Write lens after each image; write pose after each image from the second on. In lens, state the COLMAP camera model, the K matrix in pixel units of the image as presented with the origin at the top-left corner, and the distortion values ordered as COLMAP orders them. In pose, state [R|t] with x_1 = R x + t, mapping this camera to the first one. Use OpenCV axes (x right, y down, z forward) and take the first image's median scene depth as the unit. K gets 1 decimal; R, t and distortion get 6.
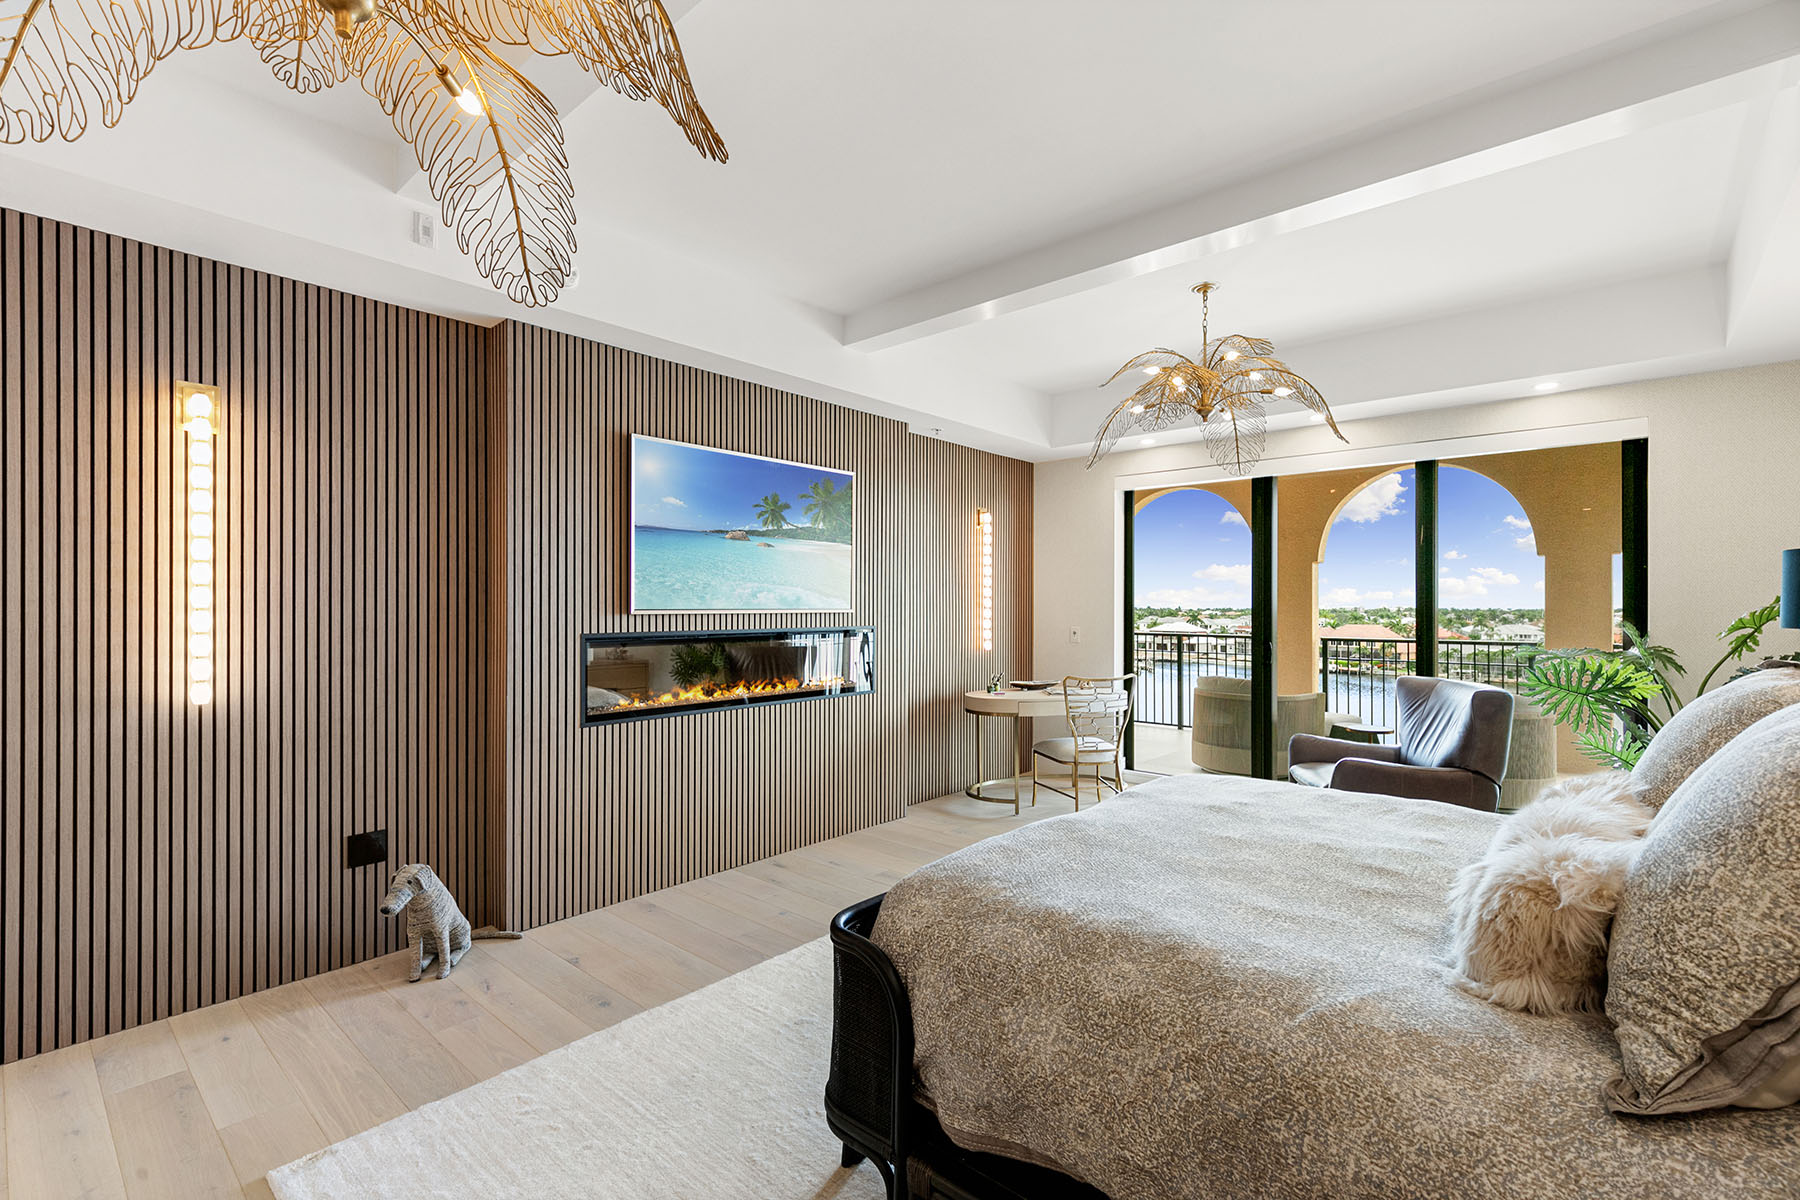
lens RADIAL K [[806.3, 0, 903.6], [0, 806.3, 598.5], [0, 0, 1]] dist [0.005806, 0.000037]
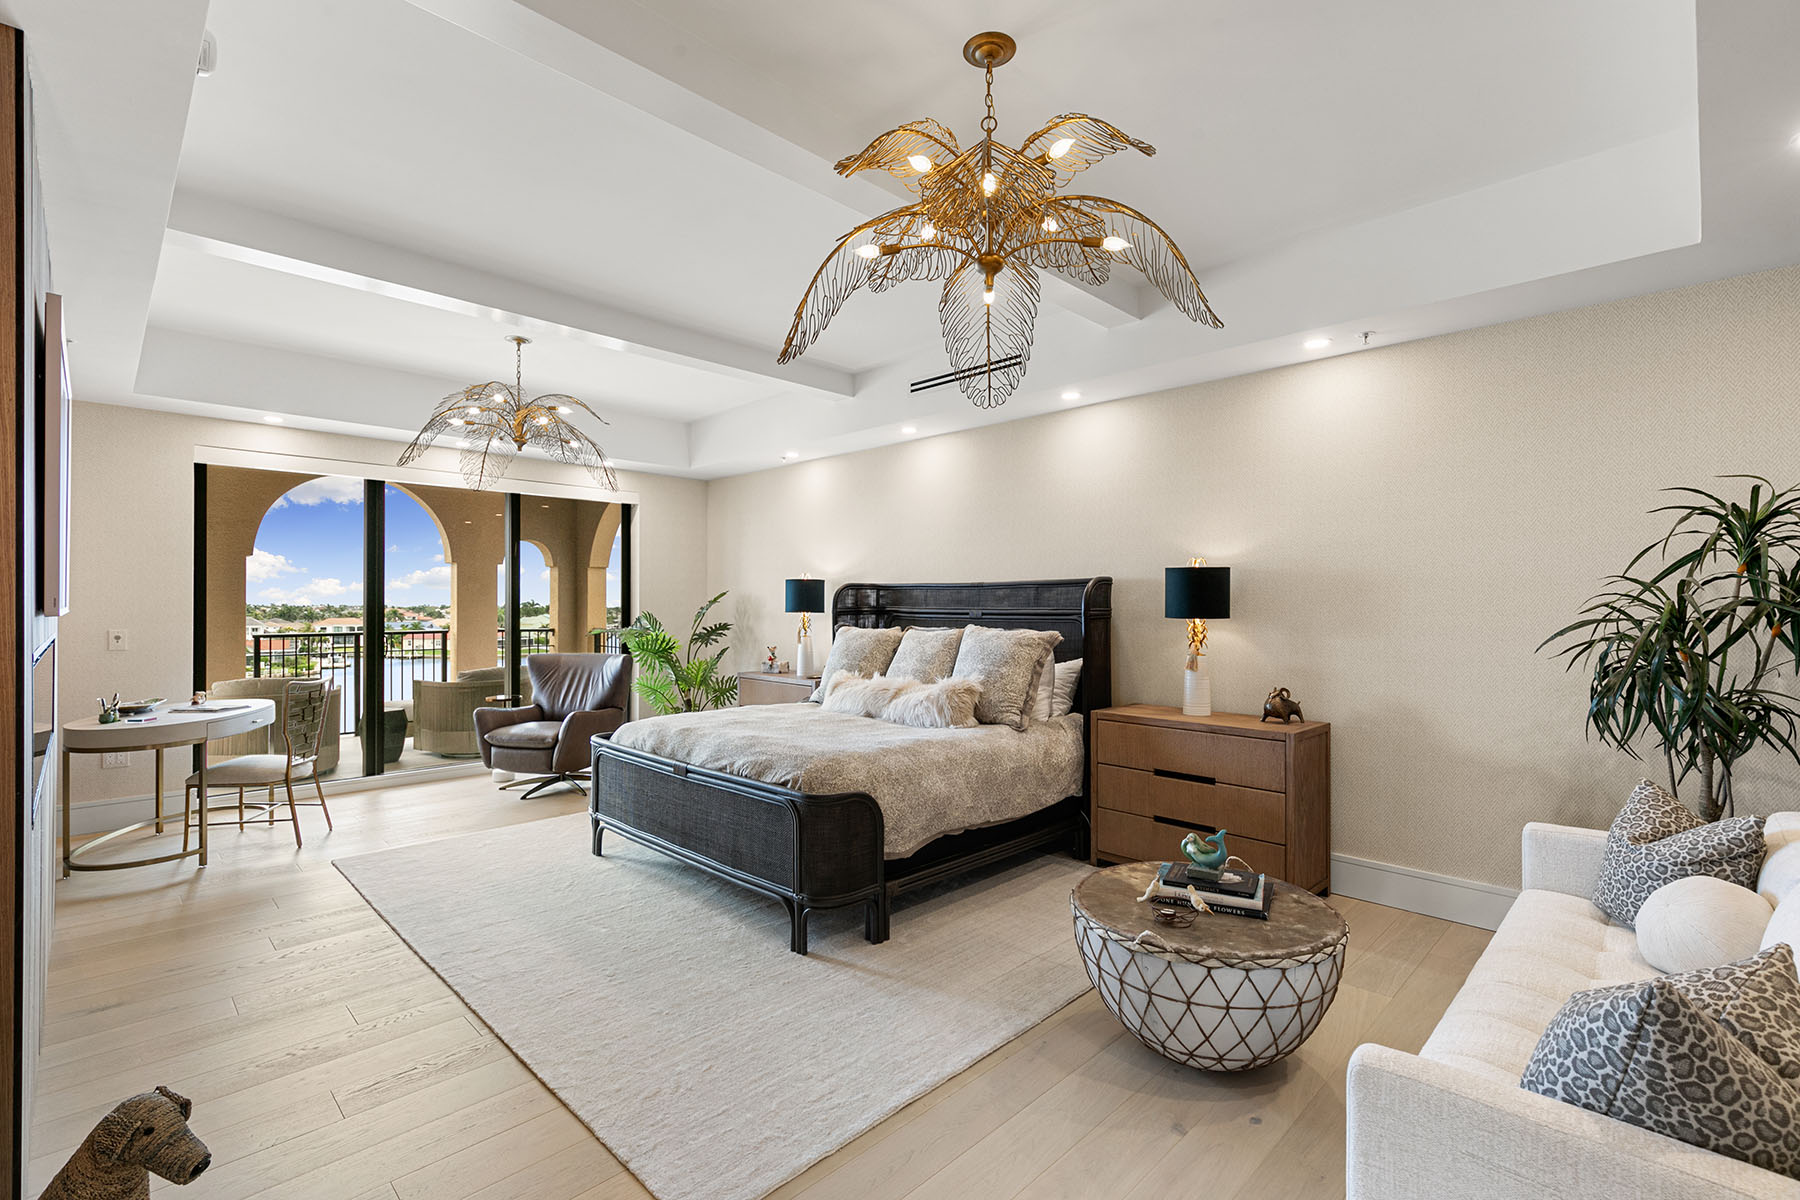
lens RADIAL K [[806.3, 0, 899.2], [0, 806.3, 604.5], [0, 0, 1]] dist [0.005806, 0.000037]
pose [[0.066724, -0.002907, 0.997767, -0.464535], [-0.011047, 0.999932, 0.003652, 0.001023], [-0.997710, -0.011266, 0.066687, 0.200951]]
